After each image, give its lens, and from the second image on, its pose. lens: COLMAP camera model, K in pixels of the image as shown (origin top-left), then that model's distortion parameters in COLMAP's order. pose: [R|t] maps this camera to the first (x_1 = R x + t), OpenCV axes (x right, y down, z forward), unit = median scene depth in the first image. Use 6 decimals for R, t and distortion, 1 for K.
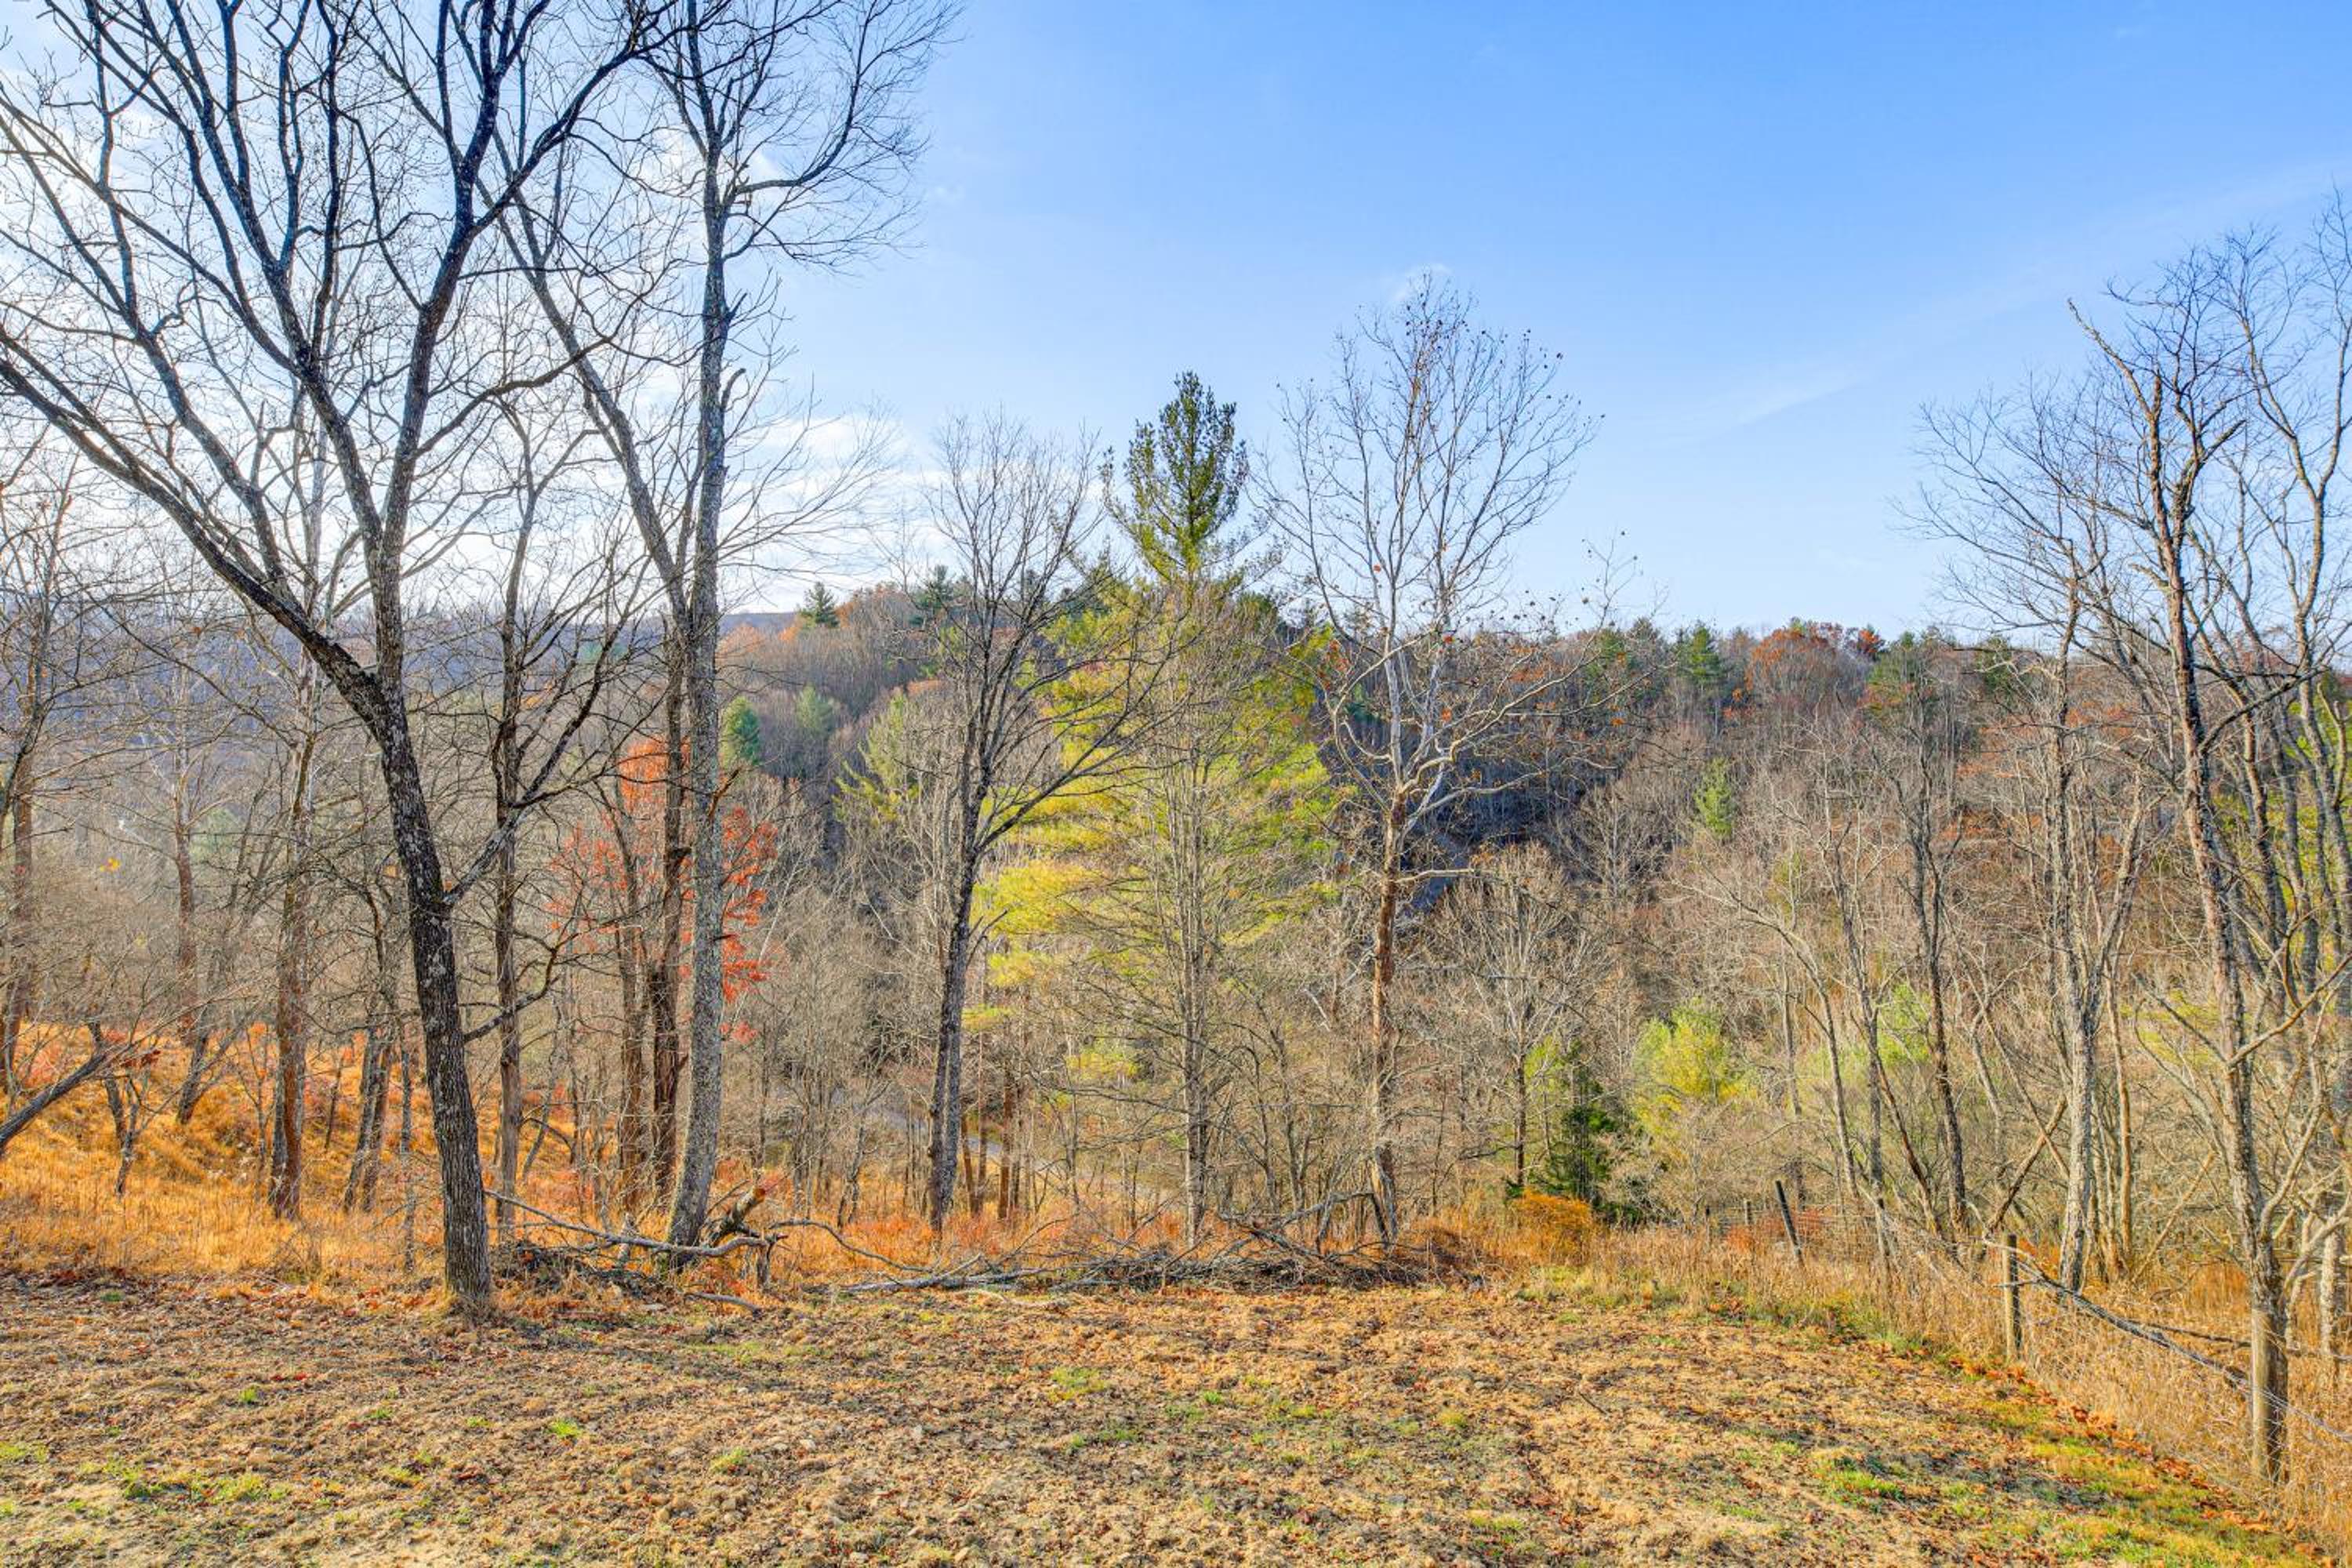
lens RADIAL K [[1063.7, 0, 1169.9], [0, 1063.7, 766.0], [0, 0, 1]] dist [-0.009628, -0.001028]
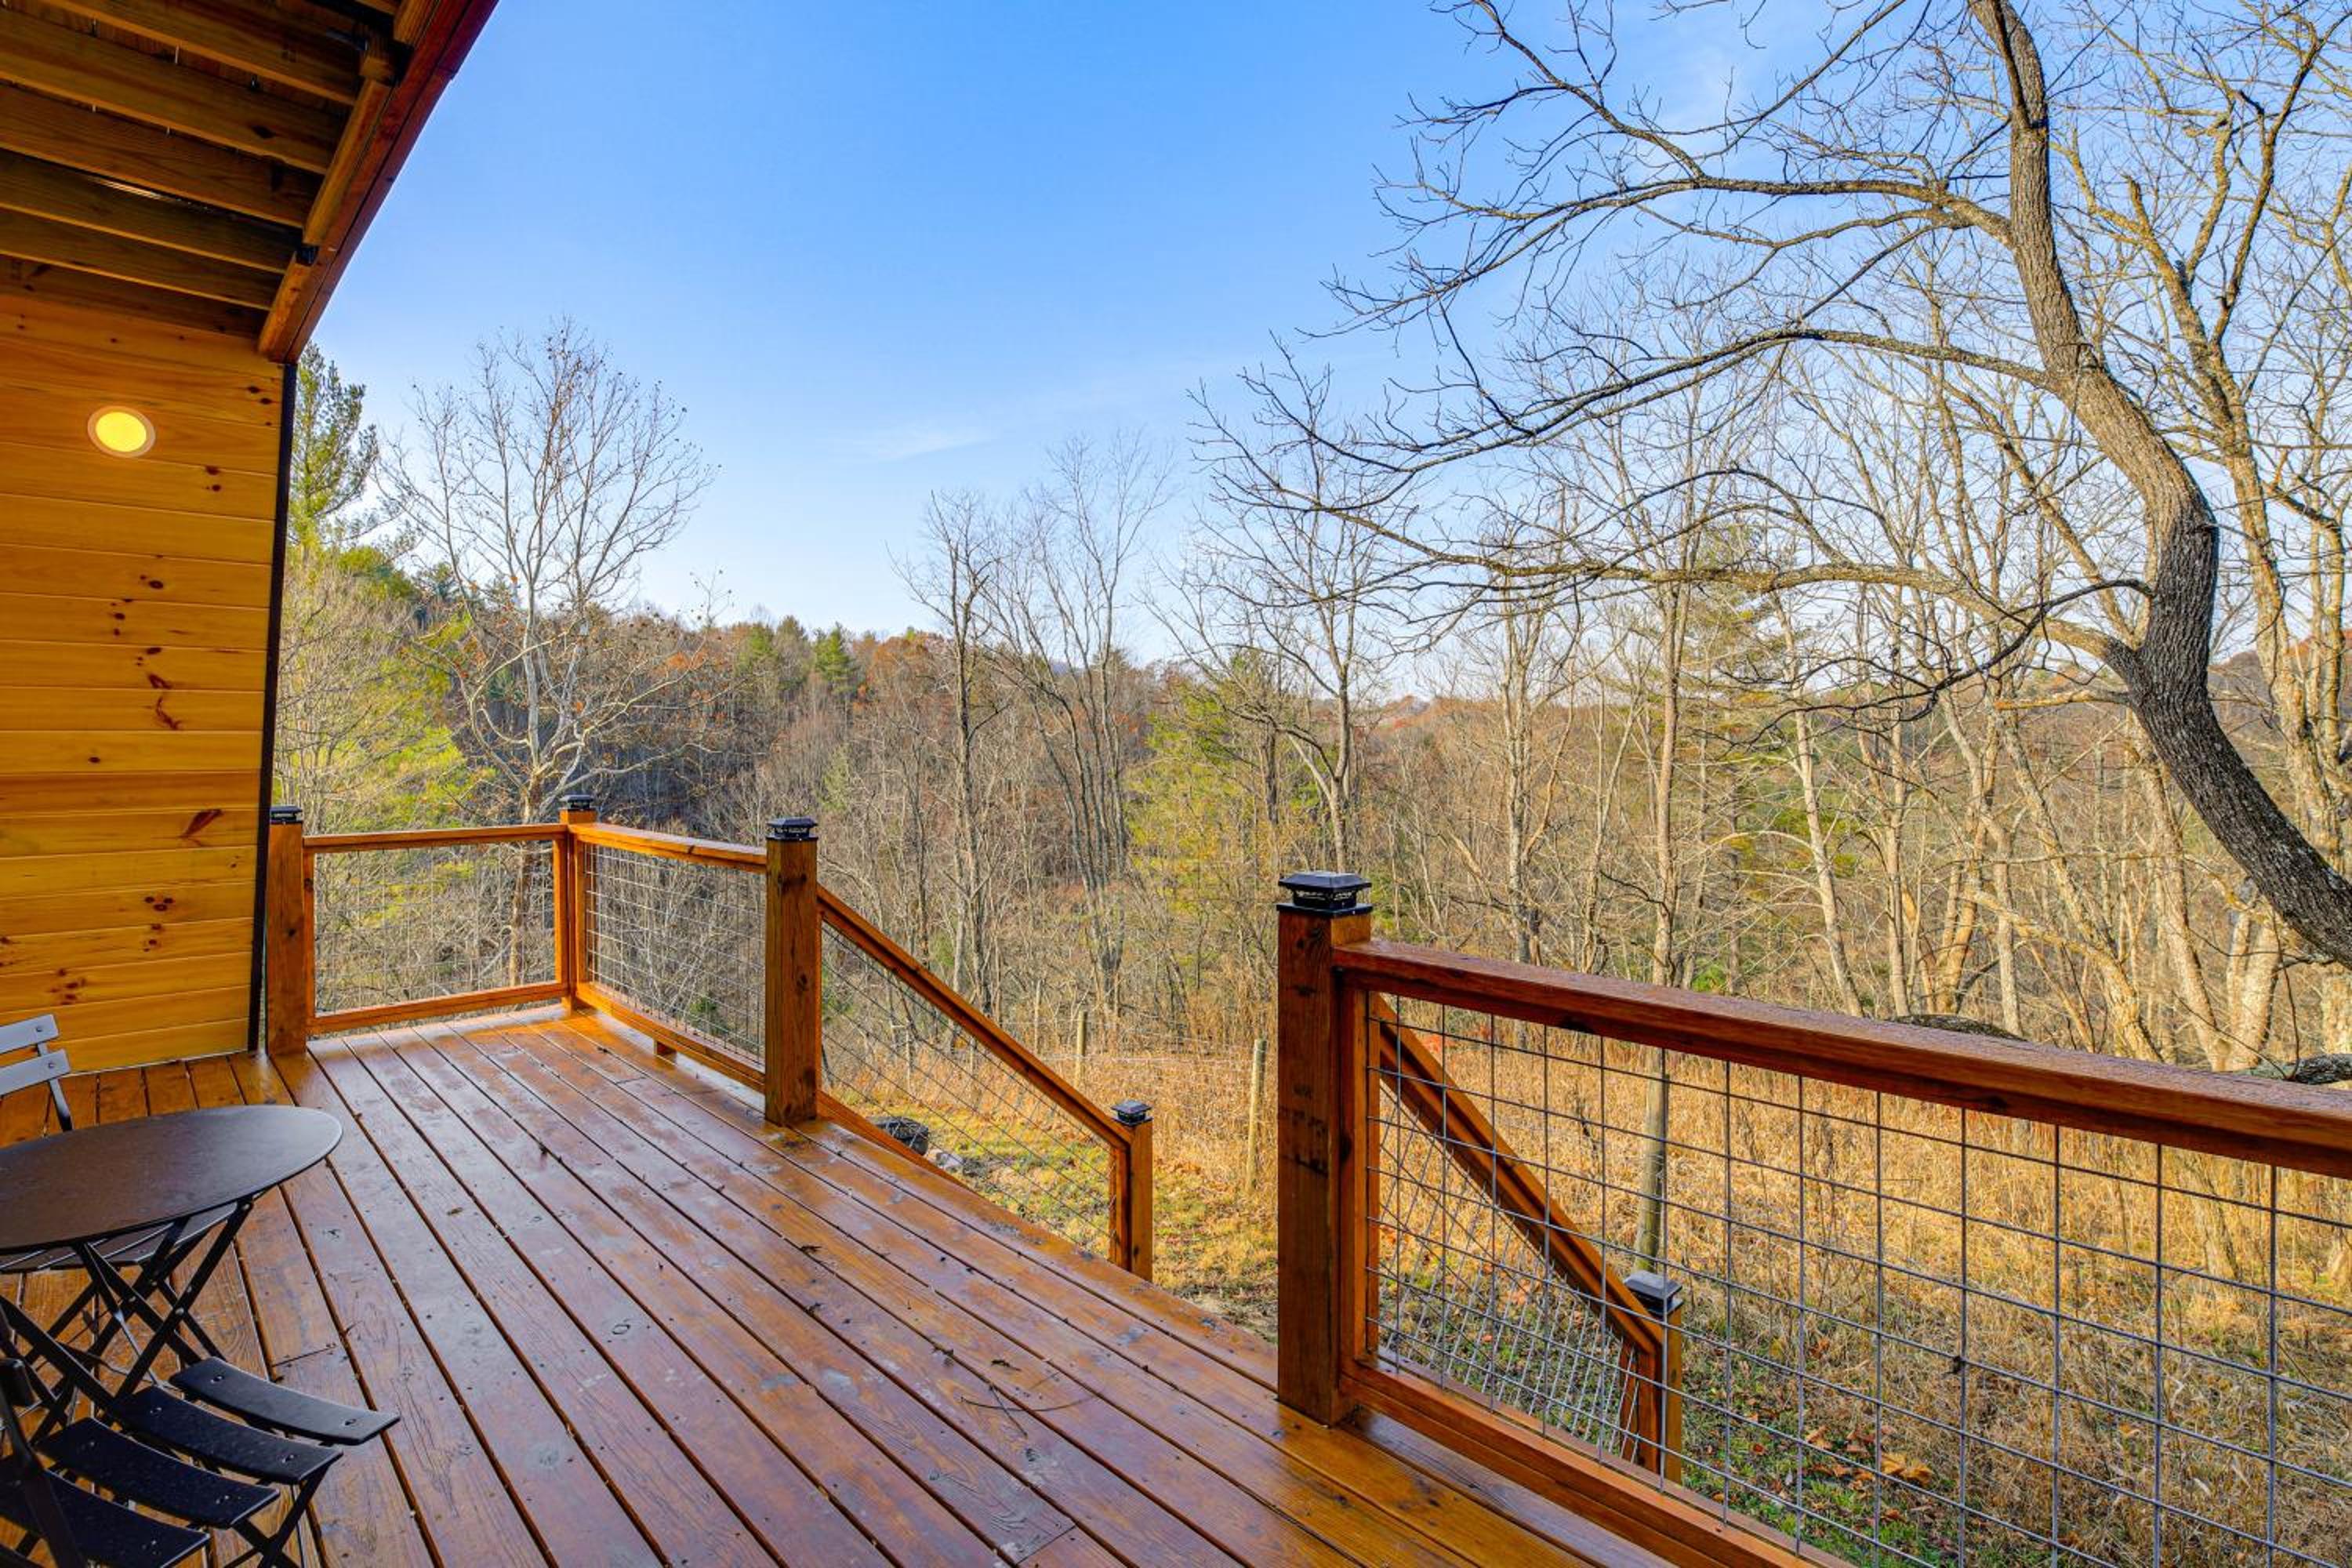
lens RADIAL K [[1281.7, 0, 1184.4], [0, 1281.7, 742.6], [0, 0, 1]] dist [-0.013230, -0.001005]
pose [[0.789805, 0.008038, 0.613306, -0.067399], [-0.003143, 0.999954, -0.009058, 0.002260], [-0.613350, 0.005226, 0.789794, -0.464521]]
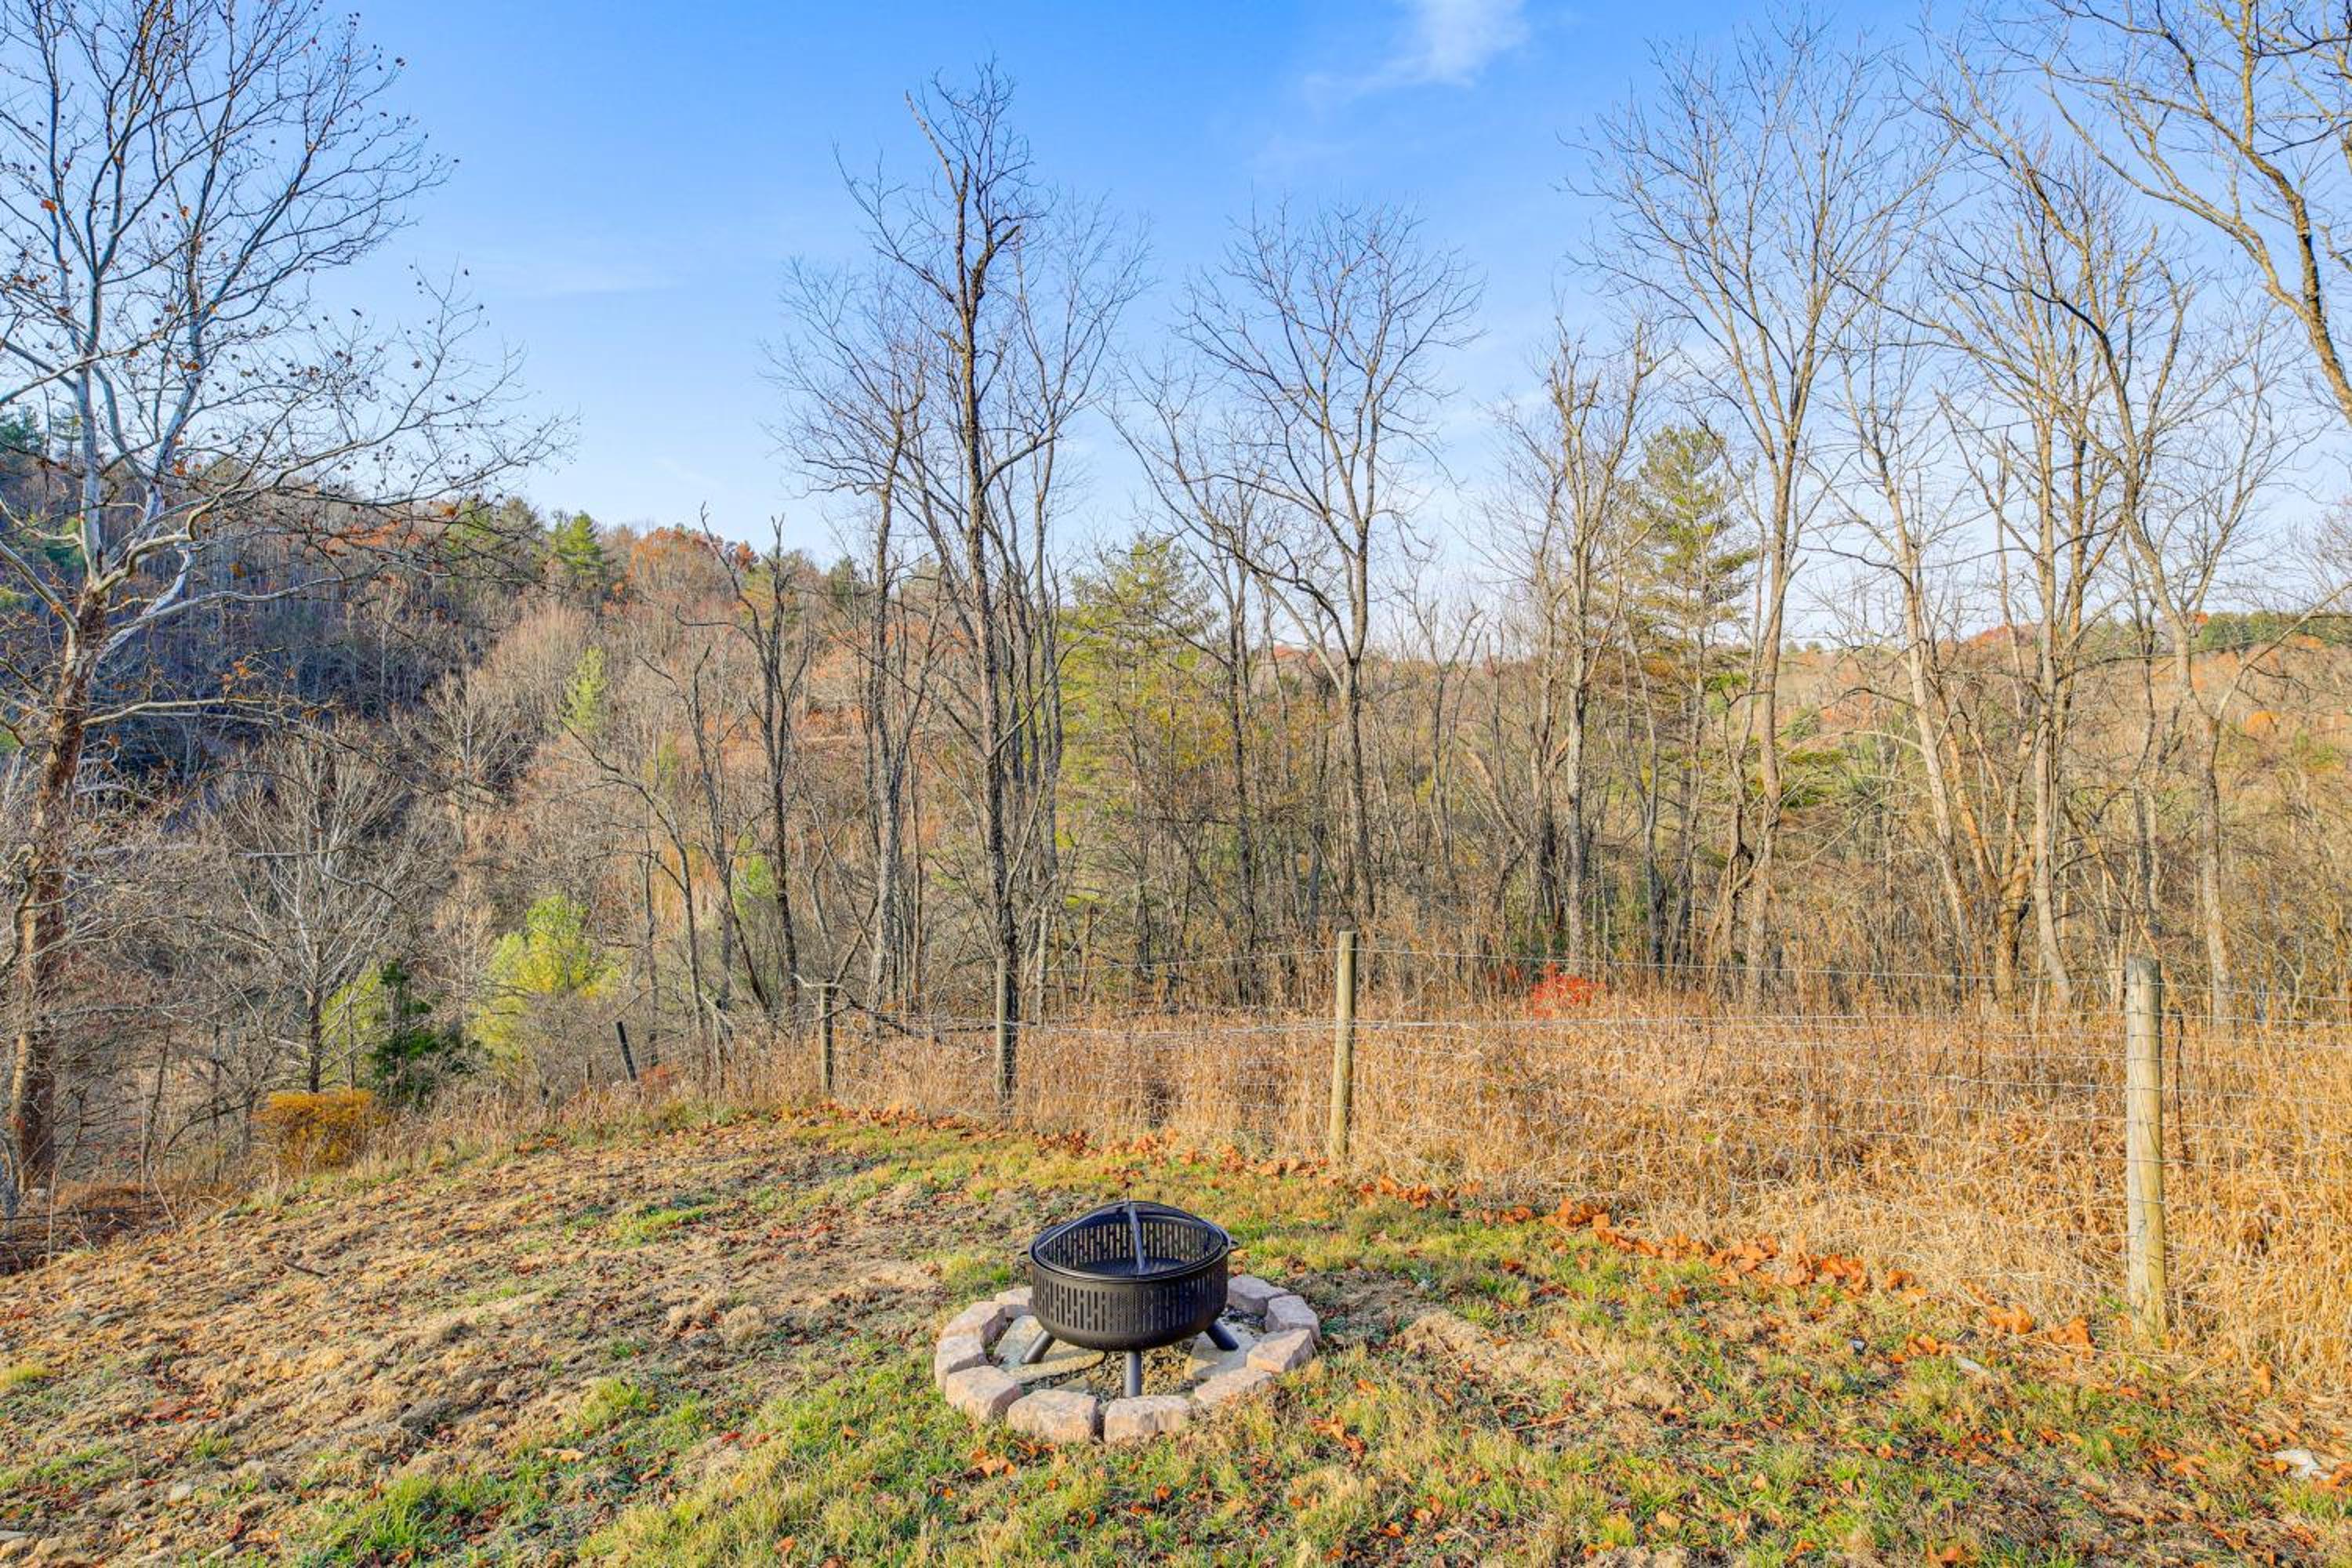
lens RADIAL K [[1063.7, 0, 1169.9], [0, 1063.7, 766.0], [0, 0, 1]] dist [-0.009628, -0.001028]
pose [[0.574712, 0.027985, 0.817877, 0.067551], [-0.035486, 0.999327, -0.009258, 0.116482], [-0.817586, -0.023702, 0.575318, 0.066913]]
